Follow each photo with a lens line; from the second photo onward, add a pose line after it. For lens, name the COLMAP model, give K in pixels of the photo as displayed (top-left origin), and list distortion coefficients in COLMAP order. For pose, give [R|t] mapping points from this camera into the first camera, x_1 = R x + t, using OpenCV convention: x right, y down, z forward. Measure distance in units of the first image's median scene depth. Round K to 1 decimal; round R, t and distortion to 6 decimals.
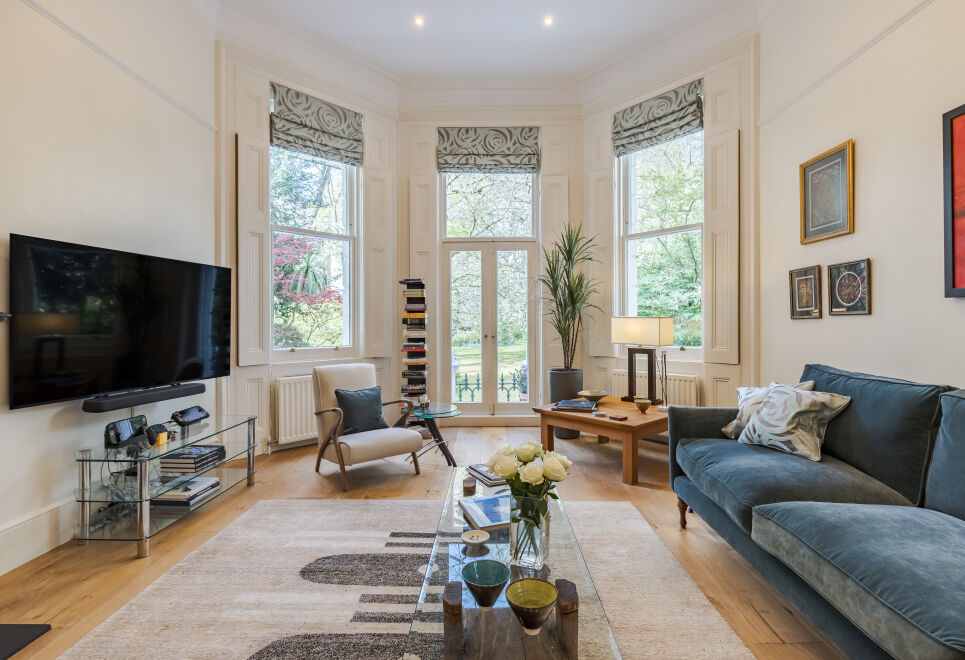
lens RADIAL K [[466.3, 0, 482.5], [0, 466.3, 330.0], [0, 0, 1]] dist [-0.009984, -0.000651]
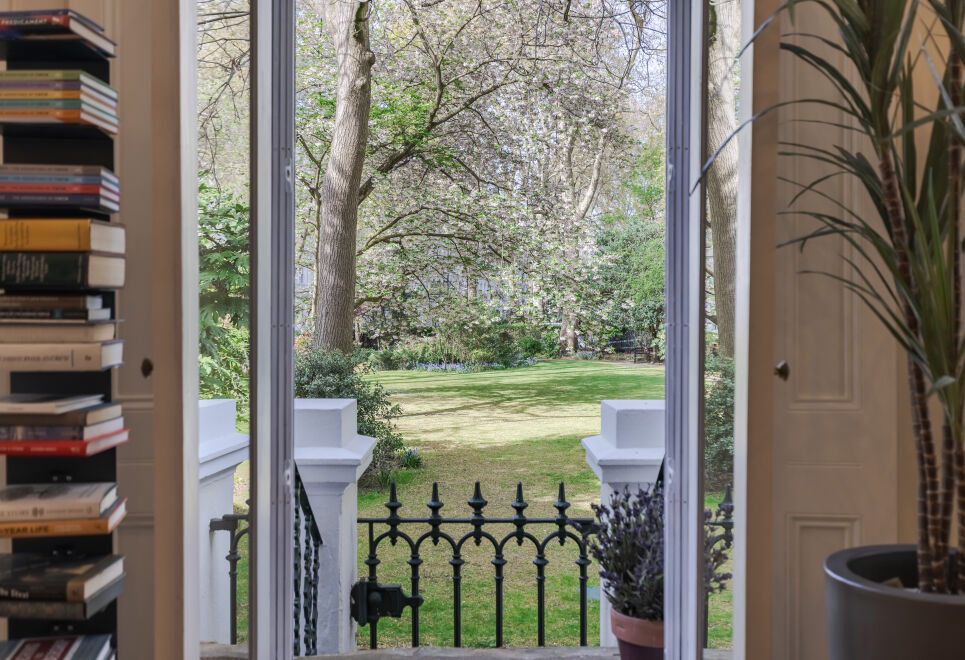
lens RADIAL K [[948.5, 0, 482.5], [0, 948.5, 330.0], [0, 0, 1]] dist [-0.004888, 0.000376]
pose [[0.999637, 0.006617, 0.026114, 0.006500], [-0.006480, 0.999965, -0.005316, 0.003470], [-0.026148, 0.005144, 0.999645, 0.709072]]
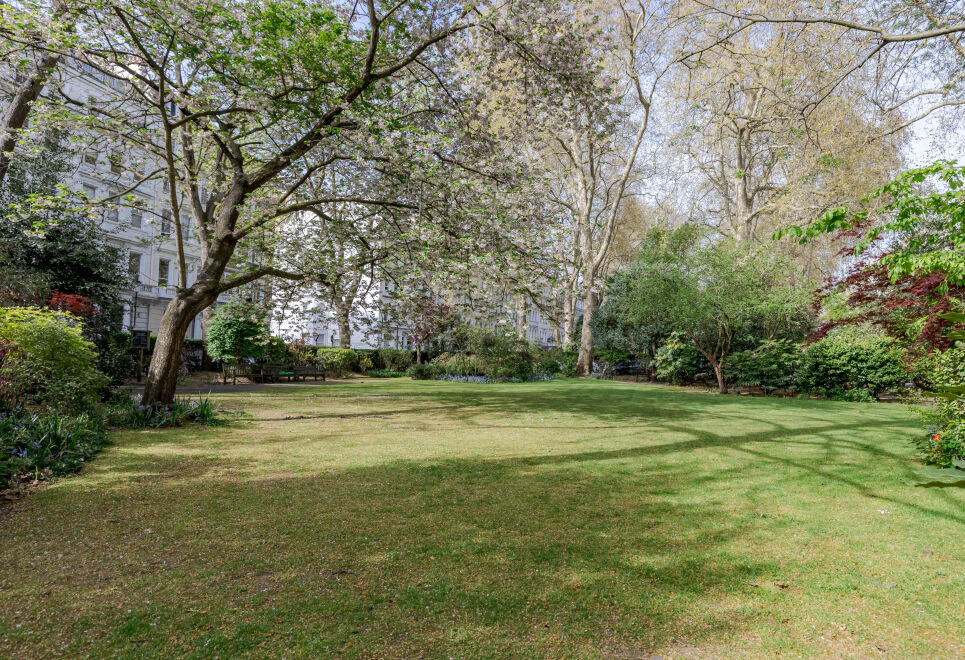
lens RADIAL K [[629.9, 0, 482.5], [0, 629.9, 330.0], [0, 0, 1]] dist [0.032877, 0.000013]
pose [[0.996984, 0.028129, -0.072325, 0.801665], [-0.032278, 0.997861, -0.056855, 0.237590], [0.070571, 0.059018, 0.995759, 3.726732]]
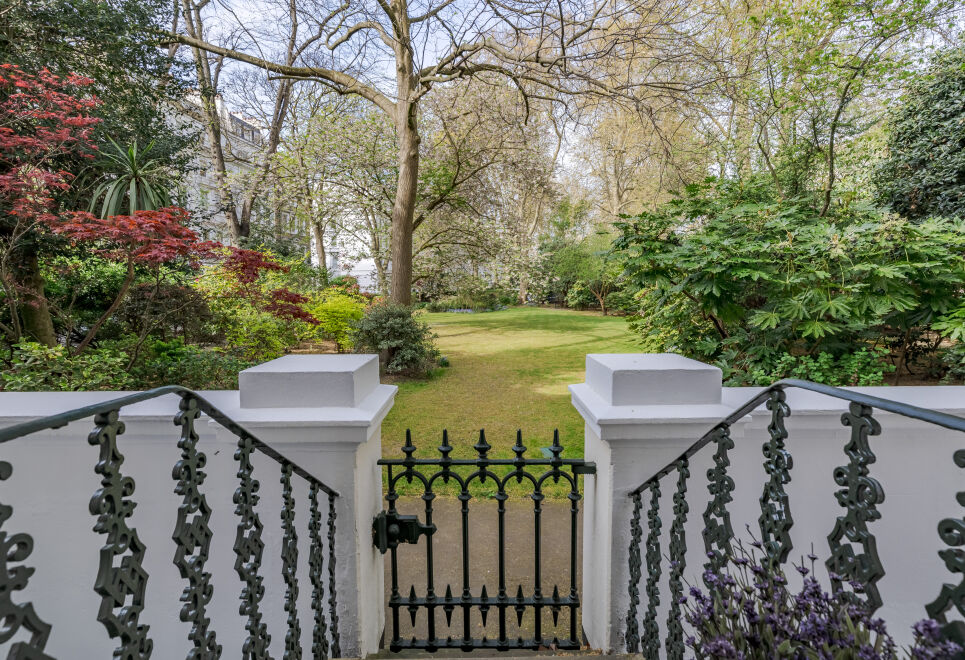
lens RADIAL K [[450.7, 0, 482.5], [0, 450.7, 330.0], [0, 0, 1]] dist [0.000500, -0.000150]
pose [[0.999549, 0.000007, 0.030018, 0.012191], [-0.002344, 0.996966, 0.077808, -0.002419], [-0.029927, -0.077843, 0.996516, 1.170501]]
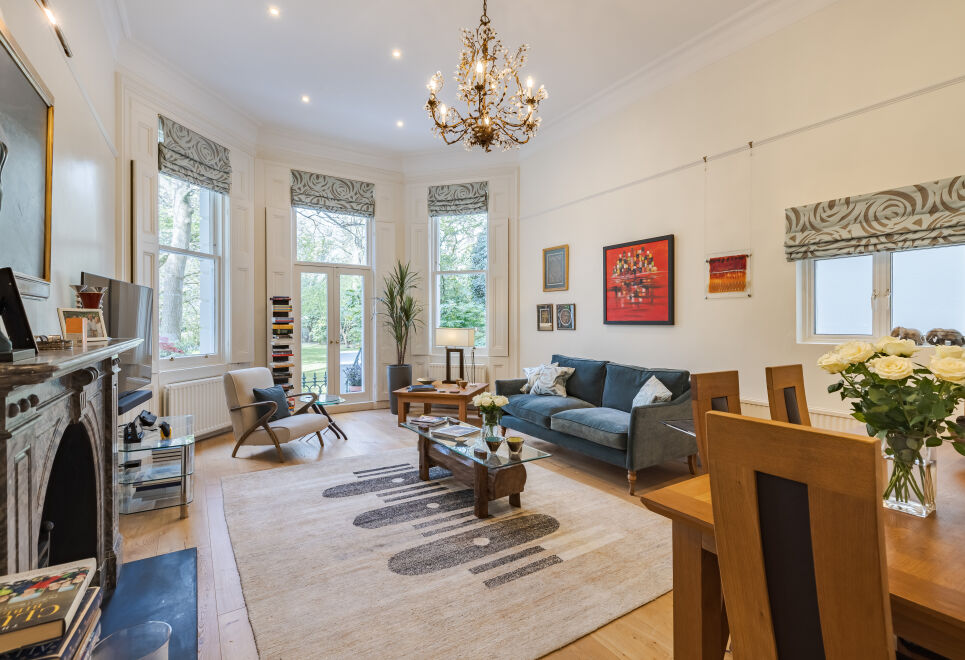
lens RADIAL K [[450.7, 0, 482.5], [0, 450.7, 330.0], [0, 0, 1]] dist [0.000500, -0.000150]
pose [[0.835352, -0.005434, 0.549689, -0.380280], [0.004647, 0.999985, 0.002822, -0.024496], [-0.549696, 0.000197, 0.835365, -0.285366]]
